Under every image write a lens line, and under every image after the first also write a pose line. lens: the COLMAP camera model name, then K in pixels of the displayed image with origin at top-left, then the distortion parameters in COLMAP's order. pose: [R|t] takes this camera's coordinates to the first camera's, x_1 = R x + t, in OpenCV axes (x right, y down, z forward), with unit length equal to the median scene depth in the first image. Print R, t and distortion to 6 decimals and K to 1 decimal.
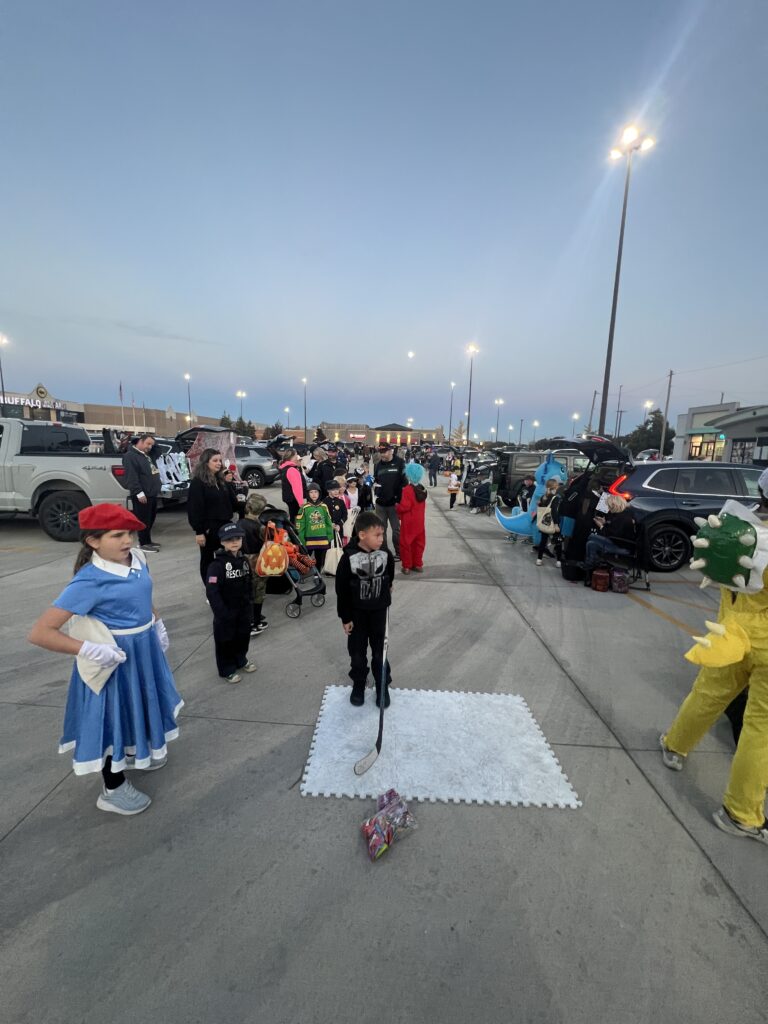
lens RADIAL K [[405.2, 0, 384.0], [0, 405.2, 512.0], [0, 0, 1]] dist [-0.000205, -0.000322]
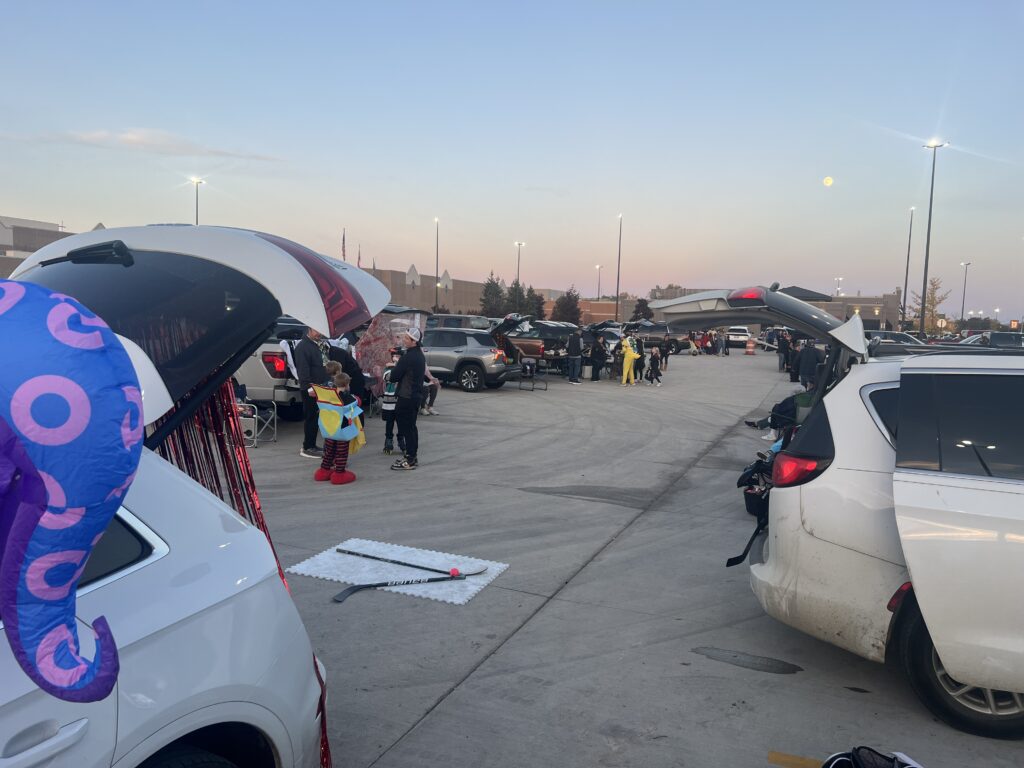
lens RADIAL K [[746.3, 0, 512.0], [0, 746.3, 384.0], [0, 0, 1]] dist [0.089479, 0.000892]
pose [[0.939772, 0.029050, -0.340564, 0.436846], [-0.058954, 0.995225, -0.077790, 0.055782], [0.336678, 0.093182, 0.936998, -0.396637]]
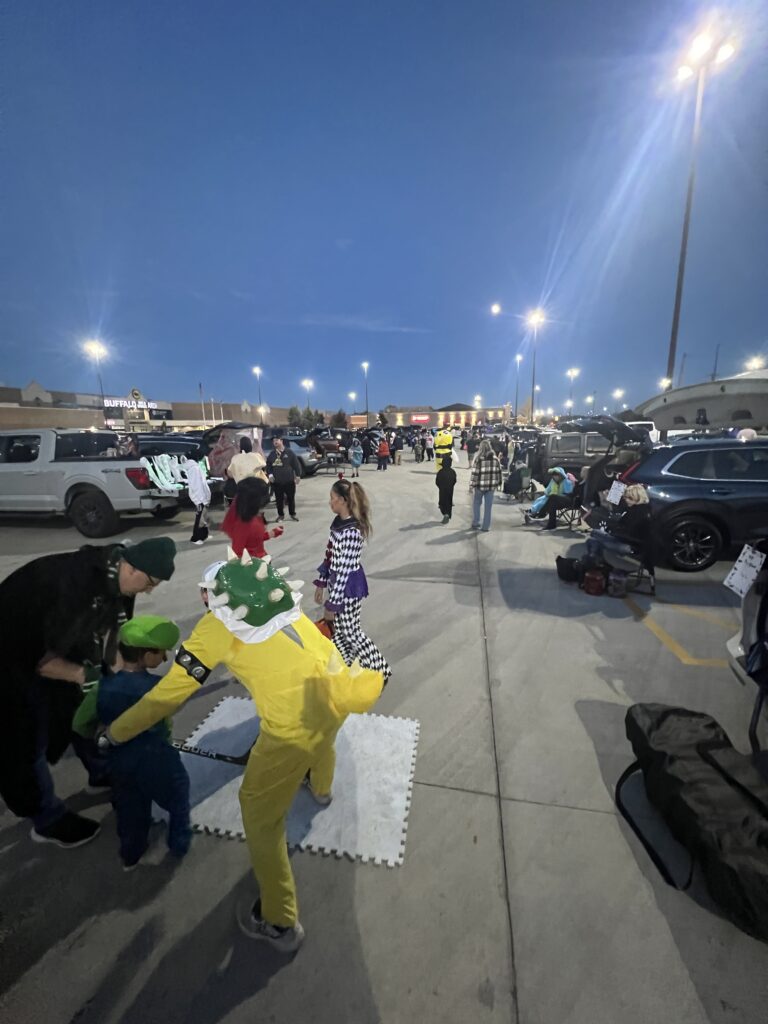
lens RADIAL K [[405.2, 0, 384.0], [0, 405.2, 512.0], [0, 0, 1]] dist [-0.000205, -0.000322]
pose [[0.985702, -0.015485, -0.167786, 0.183618], [0.022557, 0.998932, 0.040324, -0.025402], [0.166982, -0.043532, 0.984998, 0.045006]]
